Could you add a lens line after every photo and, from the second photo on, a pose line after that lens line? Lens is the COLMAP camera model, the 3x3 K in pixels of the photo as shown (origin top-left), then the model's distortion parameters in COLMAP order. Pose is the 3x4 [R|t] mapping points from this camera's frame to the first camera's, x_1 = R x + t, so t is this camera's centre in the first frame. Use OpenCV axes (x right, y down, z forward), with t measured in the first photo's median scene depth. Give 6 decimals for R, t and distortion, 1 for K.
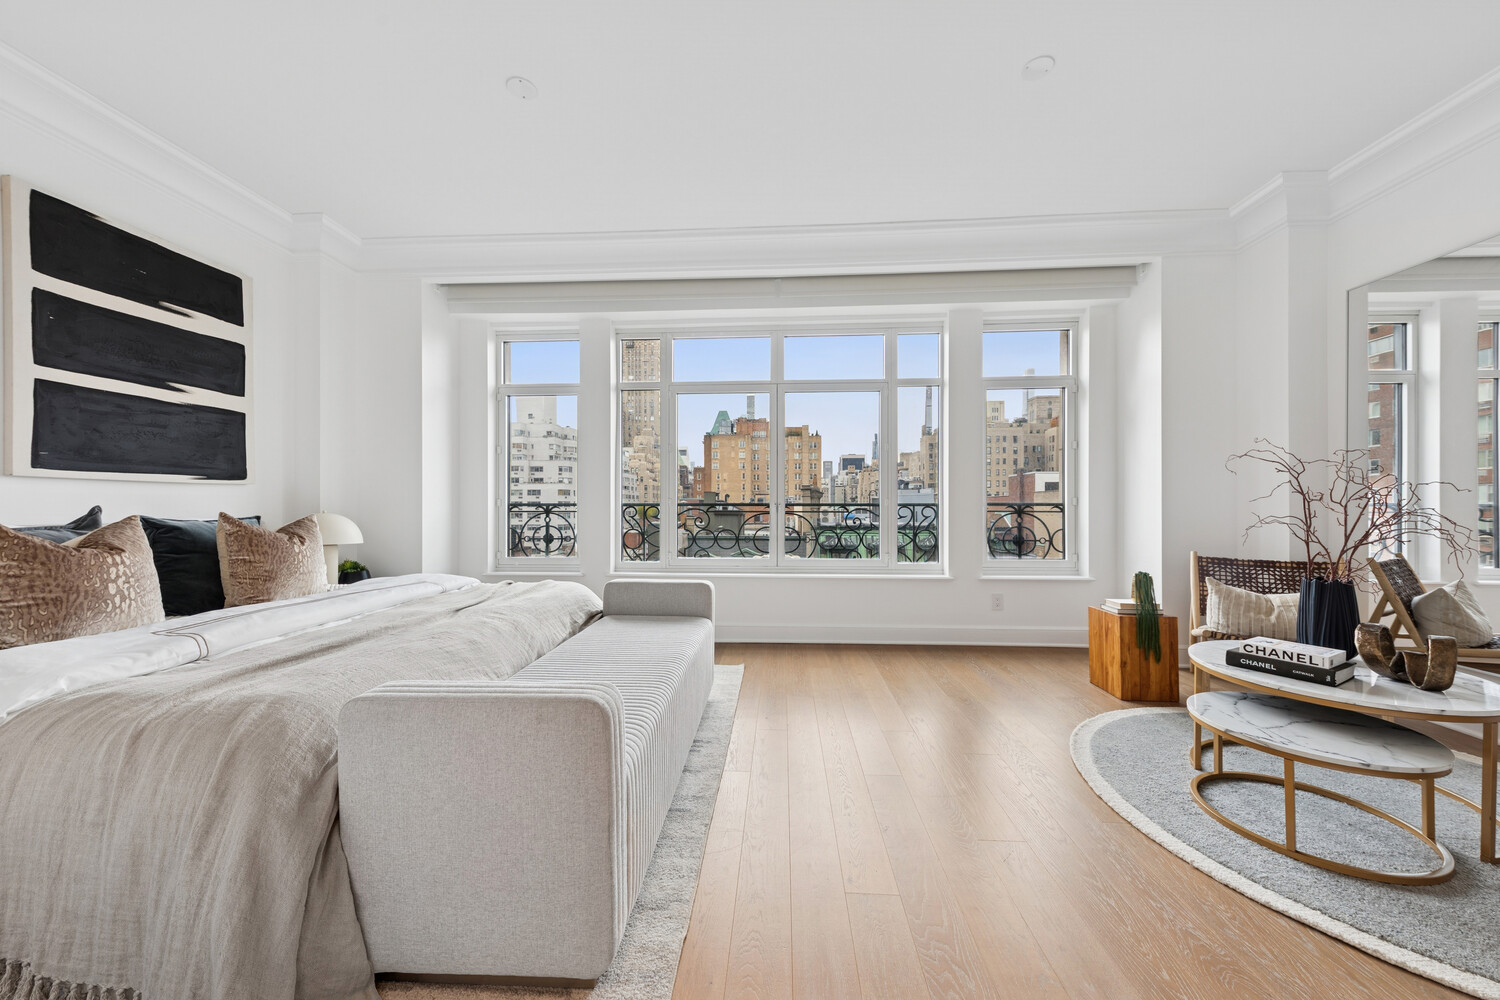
lens RADIAL K [[525.4, 0, 747.5], [0, 525.4, 516.6], [0, 0, 1]] dist [0.001122, 0.000048]
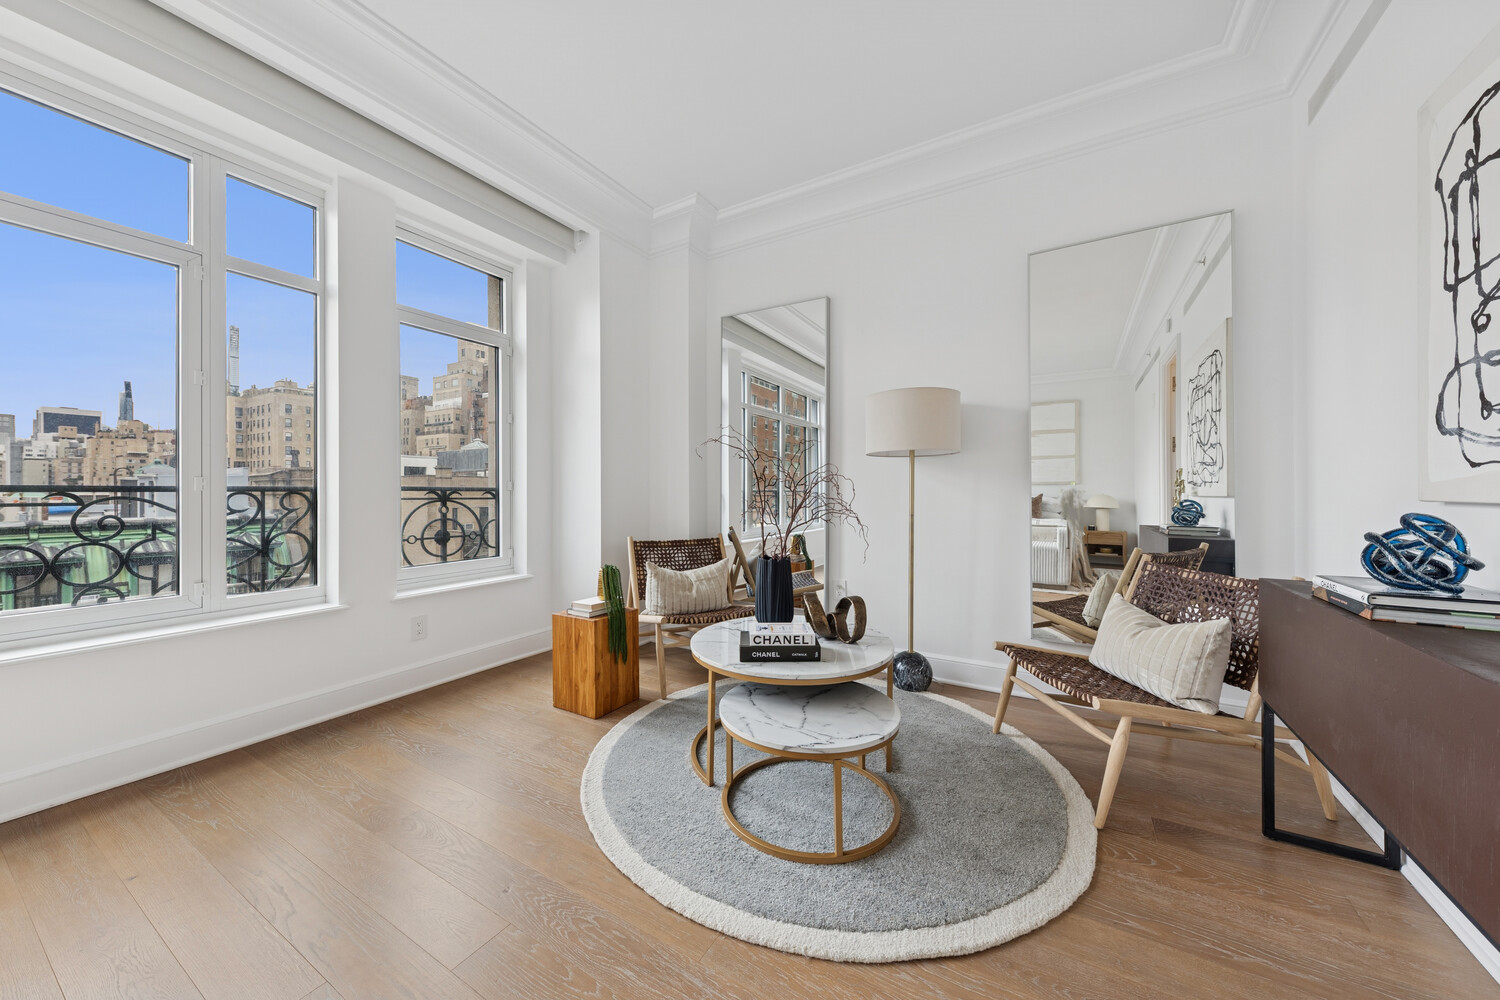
lens RADIAL K [[530.1, 0, 749.1], [0, 530.1, 490.9], [0, 0, 1]] dist [0.008393, -0.000017]
pose [[0.455119, 0.000781, 0.890430, 0.048174], [0.018898, 0.999766, -0.010537, -0.005361], [-0.890230, 0.021623, 0.454998, 0.310705]]
